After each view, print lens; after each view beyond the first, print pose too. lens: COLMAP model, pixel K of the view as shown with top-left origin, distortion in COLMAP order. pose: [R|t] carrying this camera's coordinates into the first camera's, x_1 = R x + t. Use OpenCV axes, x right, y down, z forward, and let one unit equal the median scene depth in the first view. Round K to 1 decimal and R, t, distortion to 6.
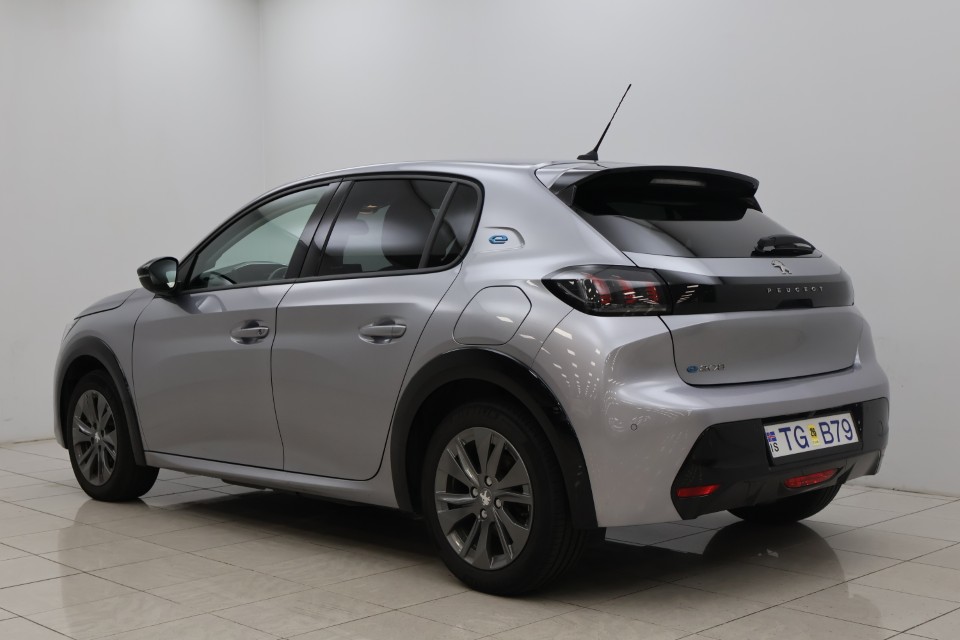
lens RADIAL K [[1257.7, 0, 480.0], [0, 1257.7, 320.0], [0, 0, 1]] dist [-0.016936, 0.004800]
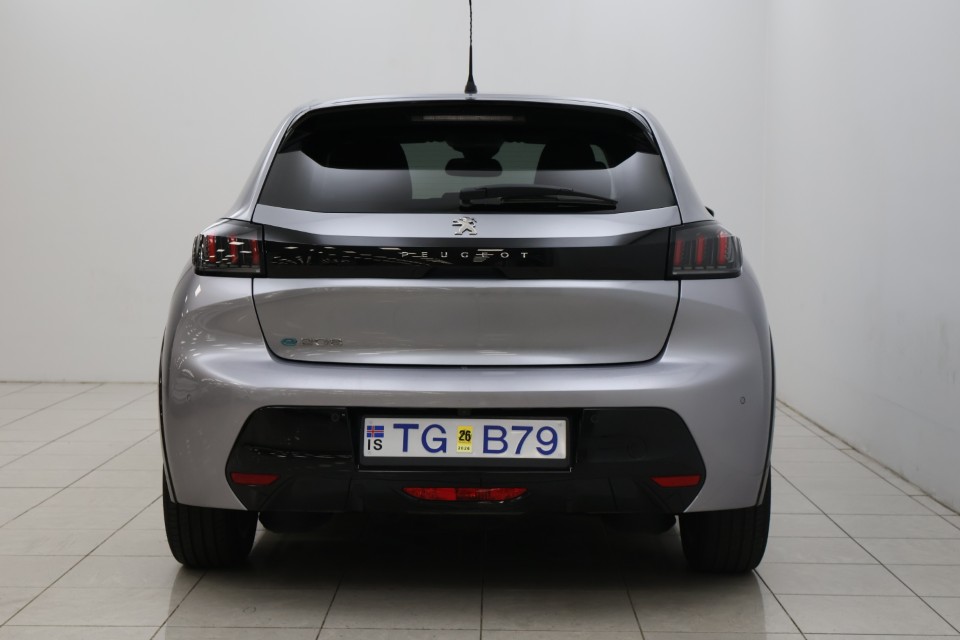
lens RADIAL K [[1590.9, 0, 480.0], [0, 1590.9, 320.0], [0, 0, 1]] dist [-0.005841, 0.023195]
pose [[0.725438, 0.065170, -0.685195, 0.986852], [-0.042056, 0.997844, 0.050381, -0.035519], [0.687001, -0.007731, 0.726615, 0.287331]]
